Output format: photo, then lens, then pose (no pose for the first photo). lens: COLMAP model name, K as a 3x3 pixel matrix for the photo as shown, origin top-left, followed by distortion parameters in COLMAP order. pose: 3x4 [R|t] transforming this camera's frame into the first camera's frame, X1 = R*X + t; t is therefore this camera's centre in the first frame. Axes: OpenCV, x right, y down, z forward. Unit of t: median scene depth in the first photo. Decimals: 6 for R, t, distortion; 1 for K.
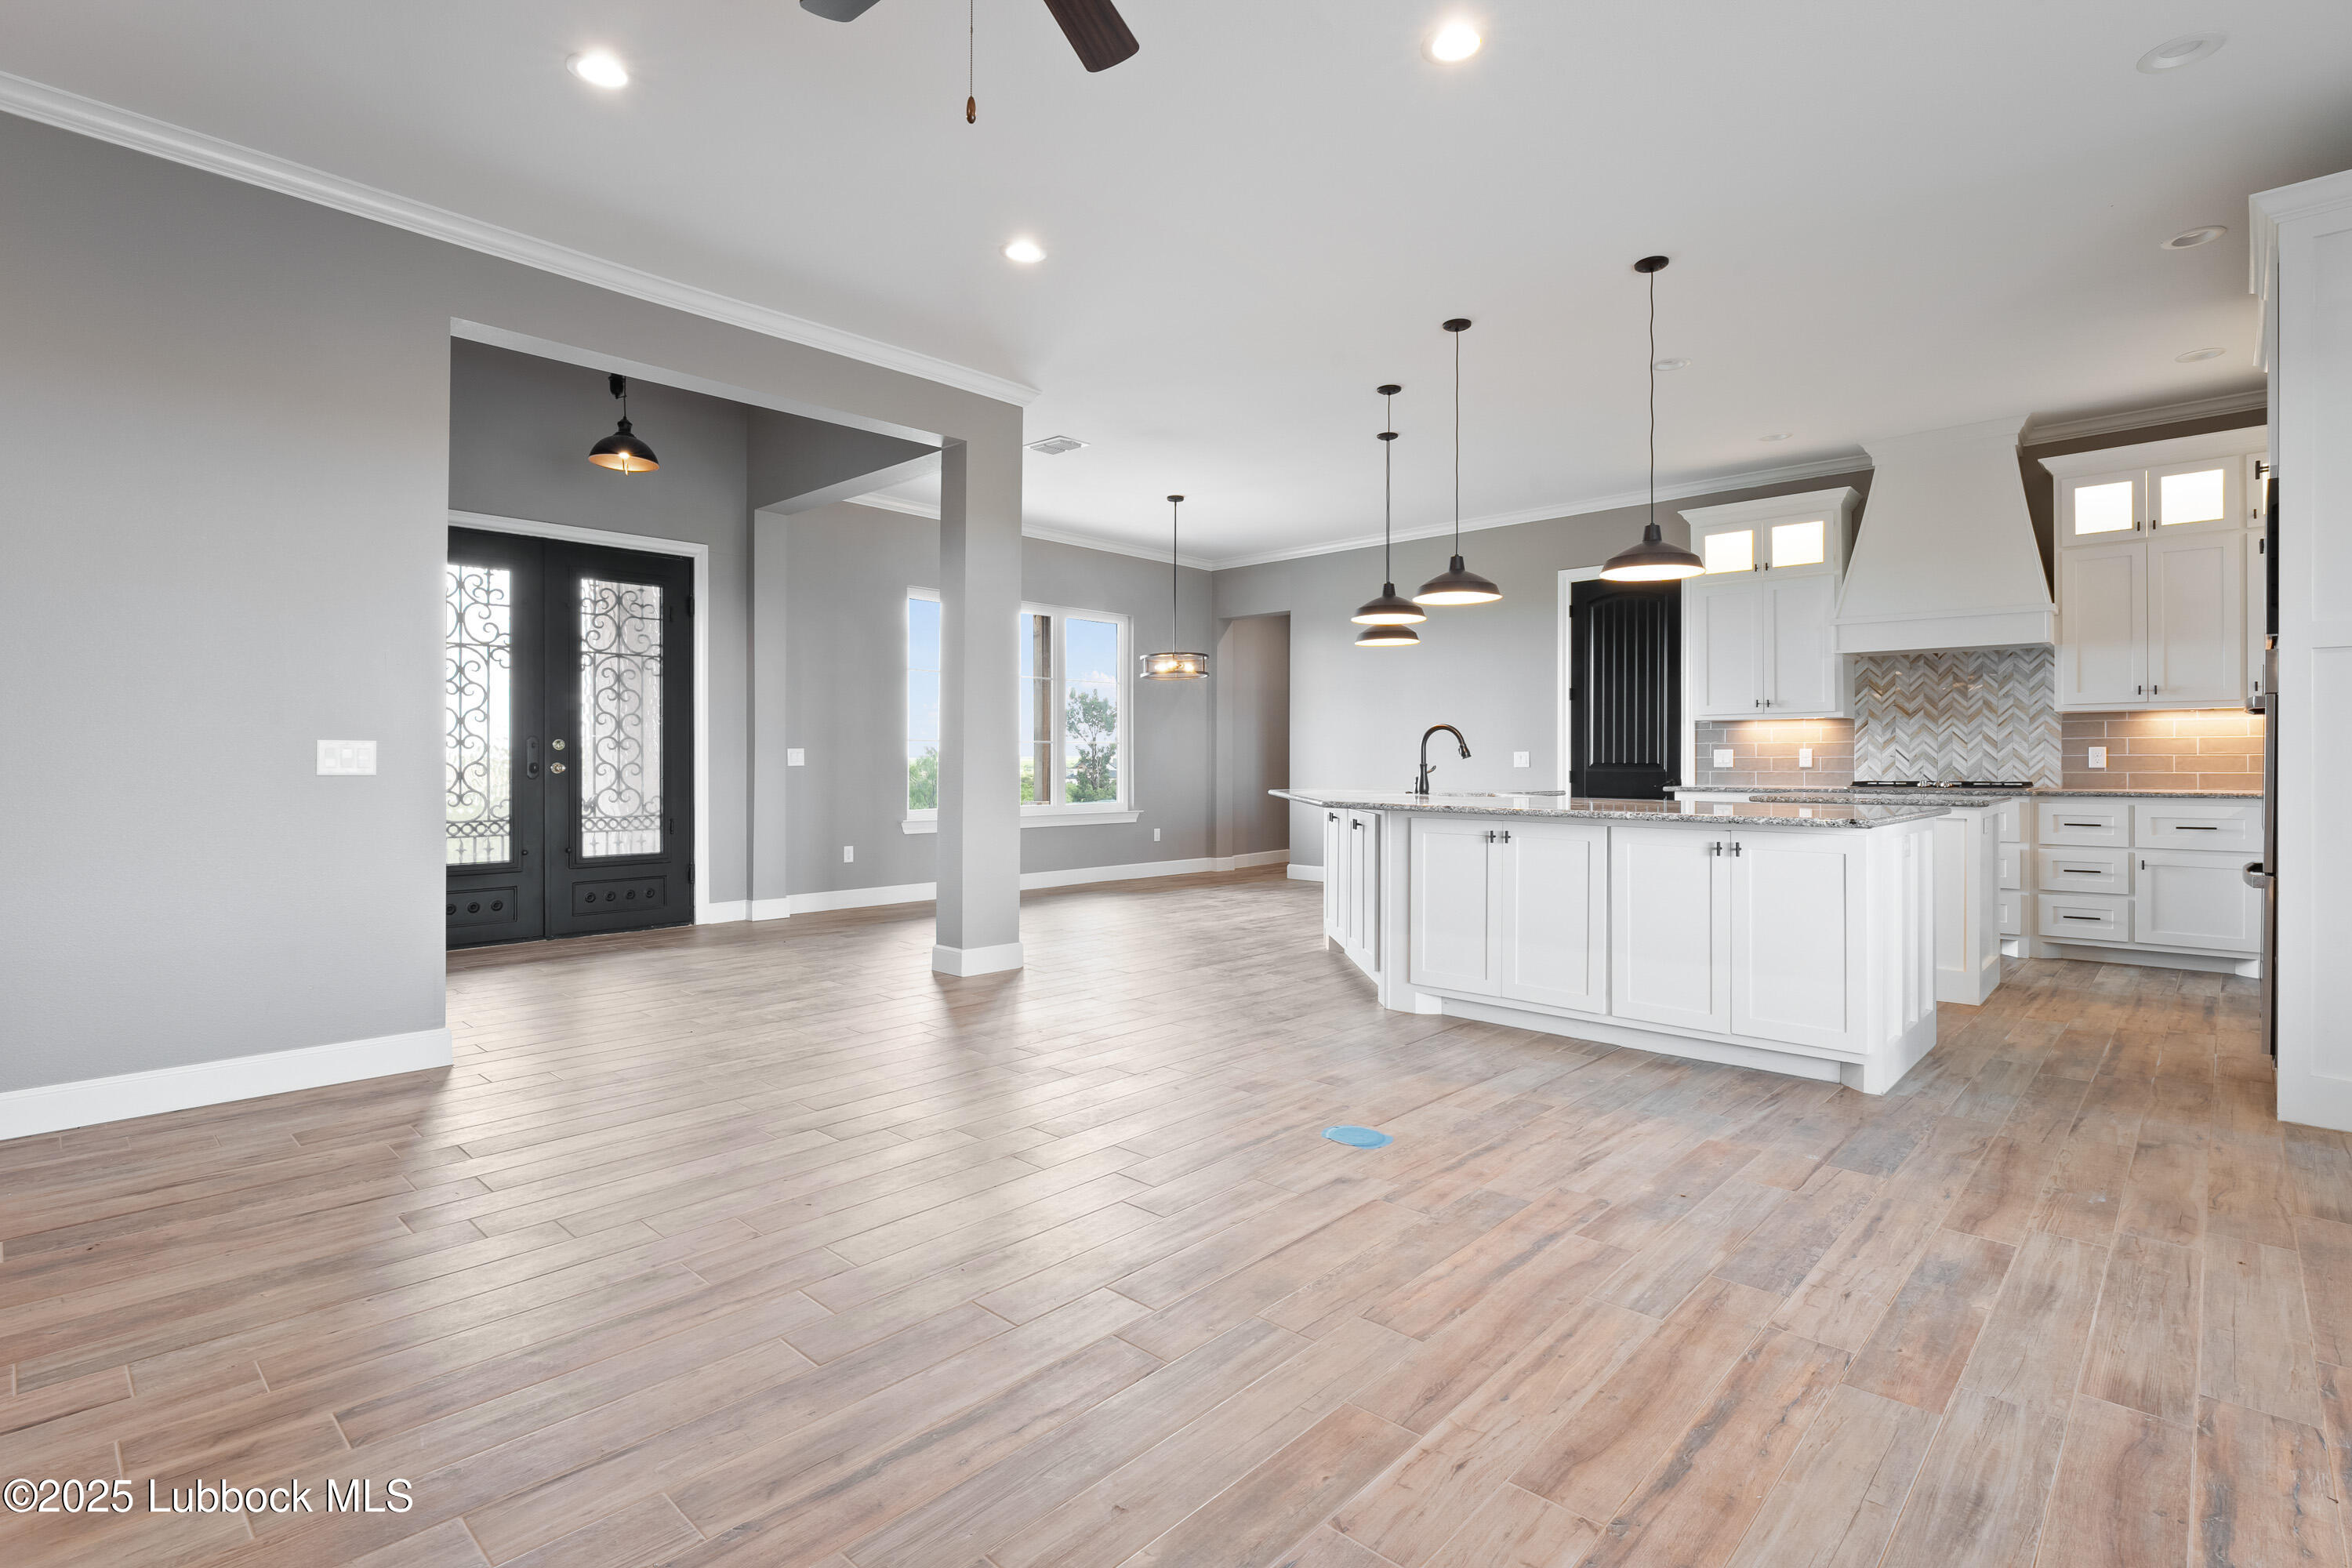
lens RADIAL K [[1117.7, 0, 1186.3], [0, 1117.7, 773.1], [0, 0, 1]] dist [-0.009345, 0.000884]
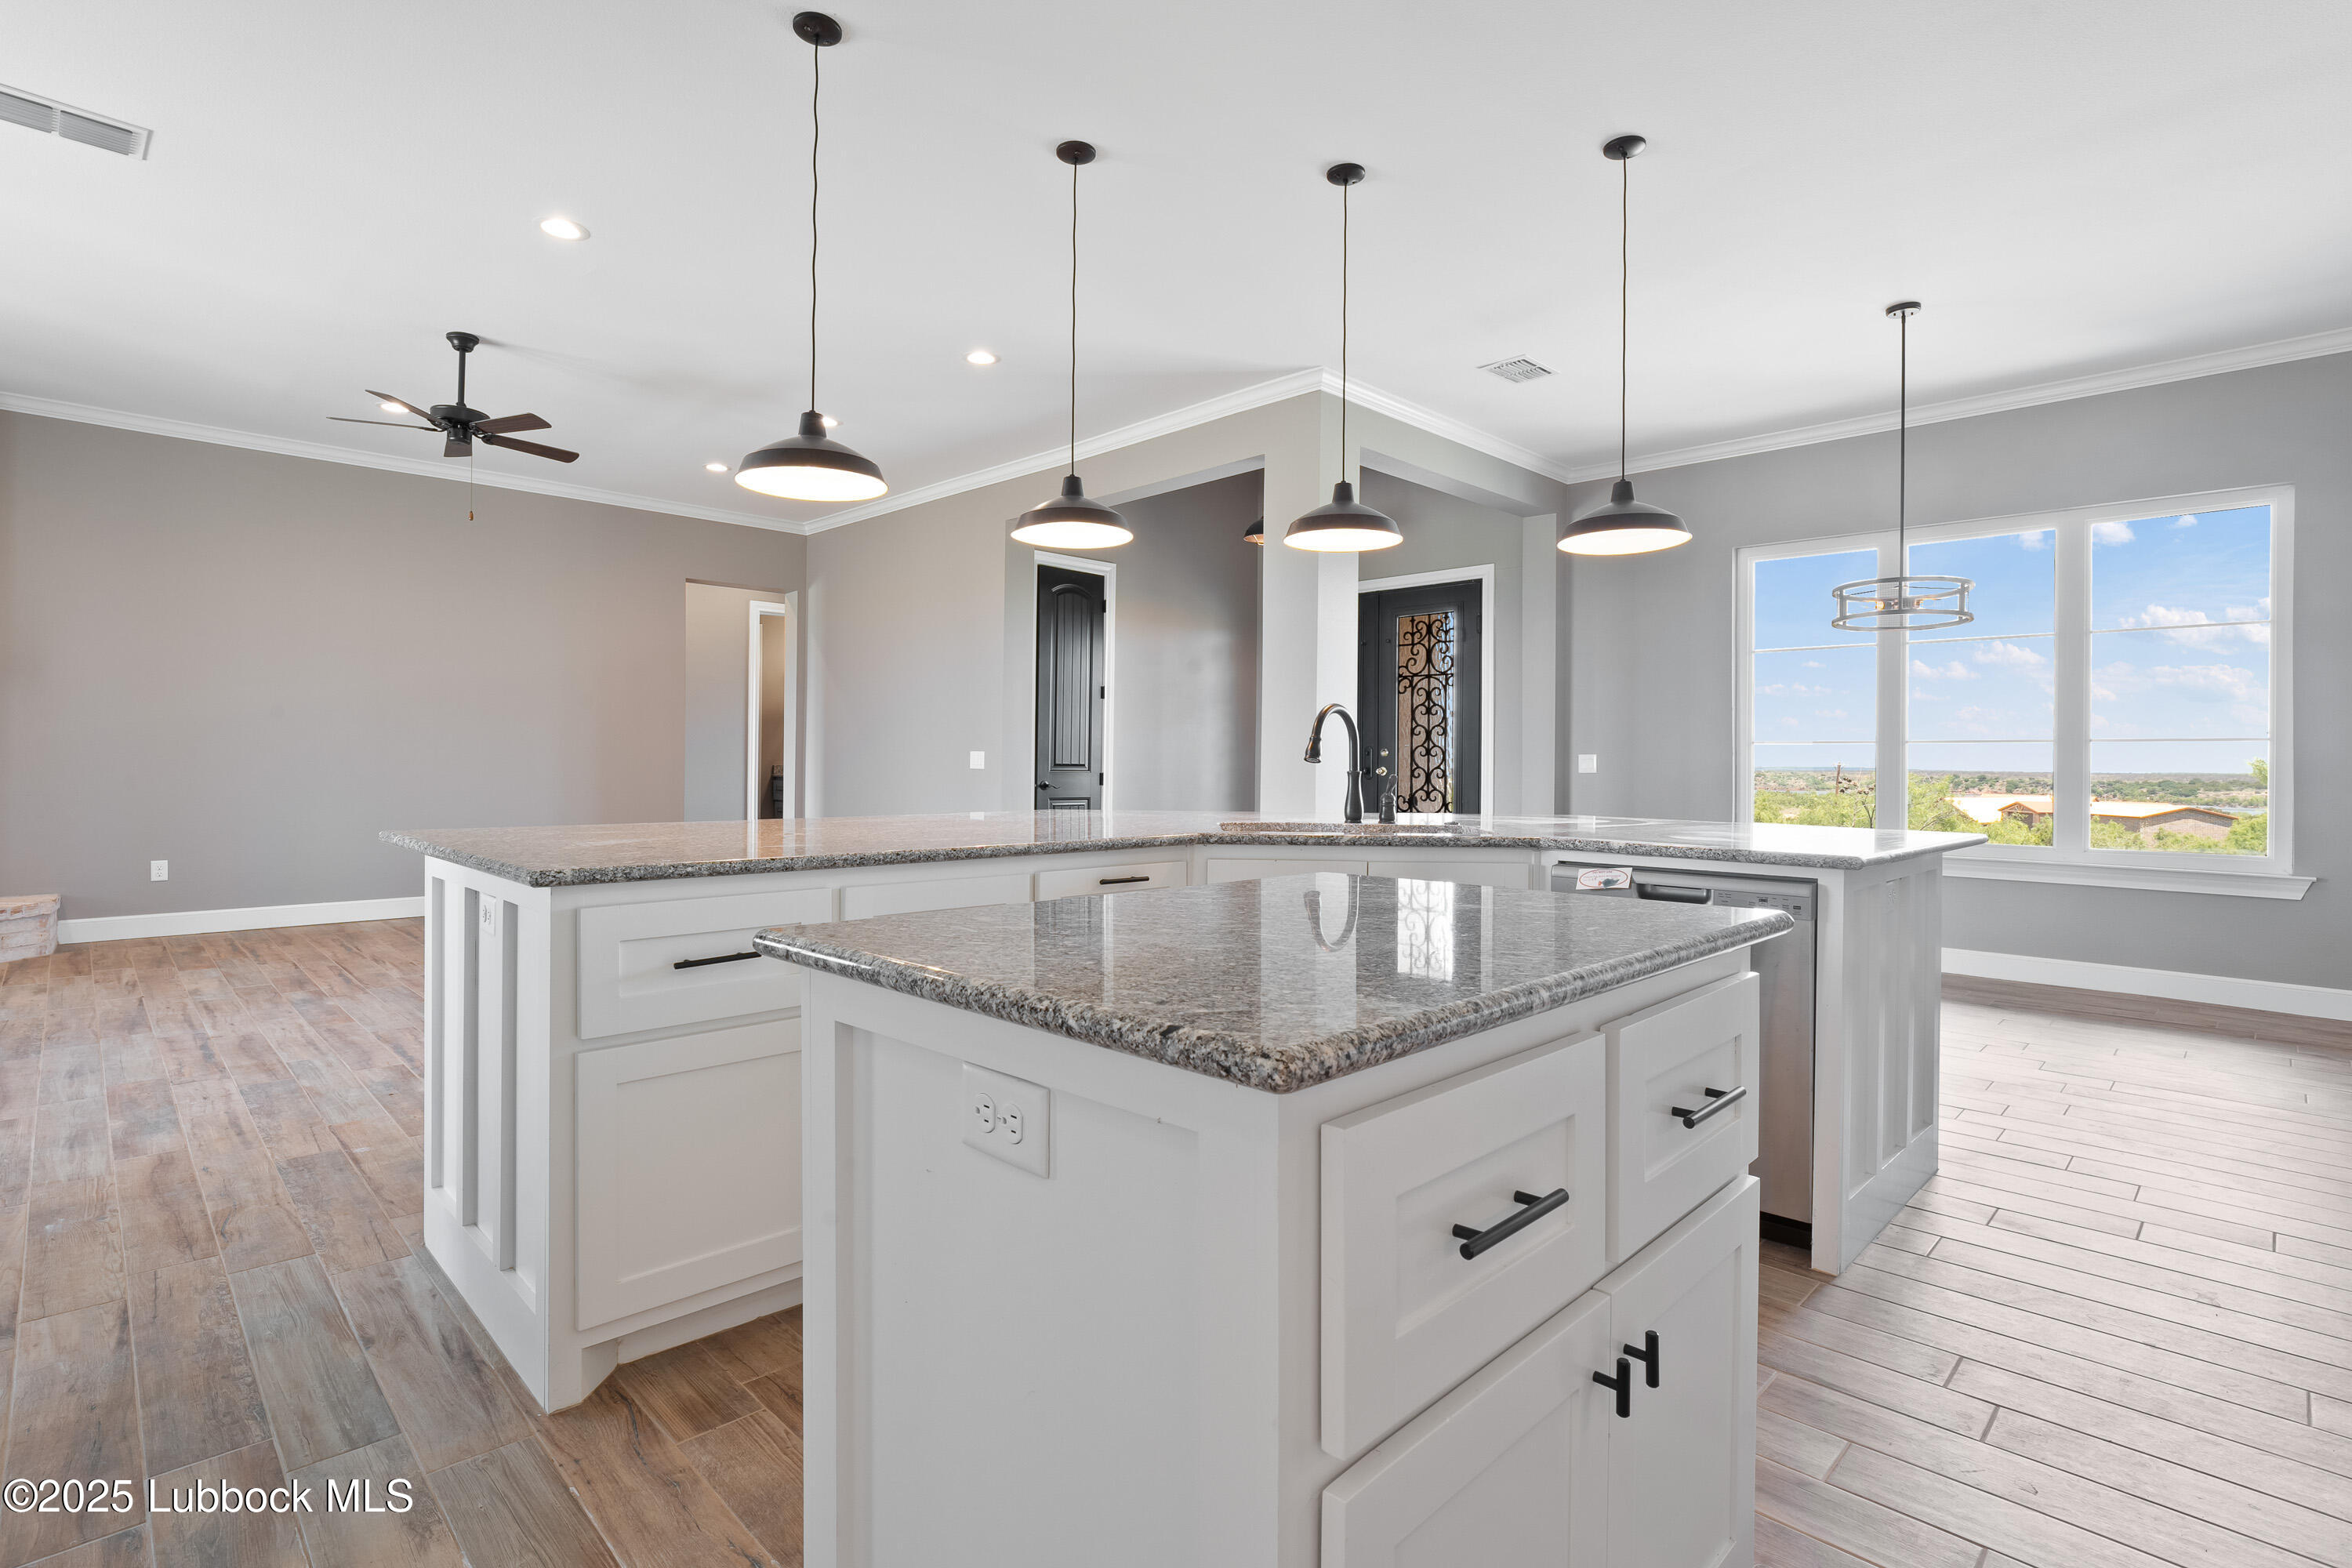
lens RADIAL K [[1120.7, 0, 1173.6], [0, 1120.7, 779.1], [0, 0, 1]] dist [0.002528, 0.001142]
pose [[-0.041256, 0.015063, -0.999035, 1.623802], [-0.020279, 0.999668, 0.015910, -0.024823], [0.998943, 0.020916, -0.040936, 1.858359]]
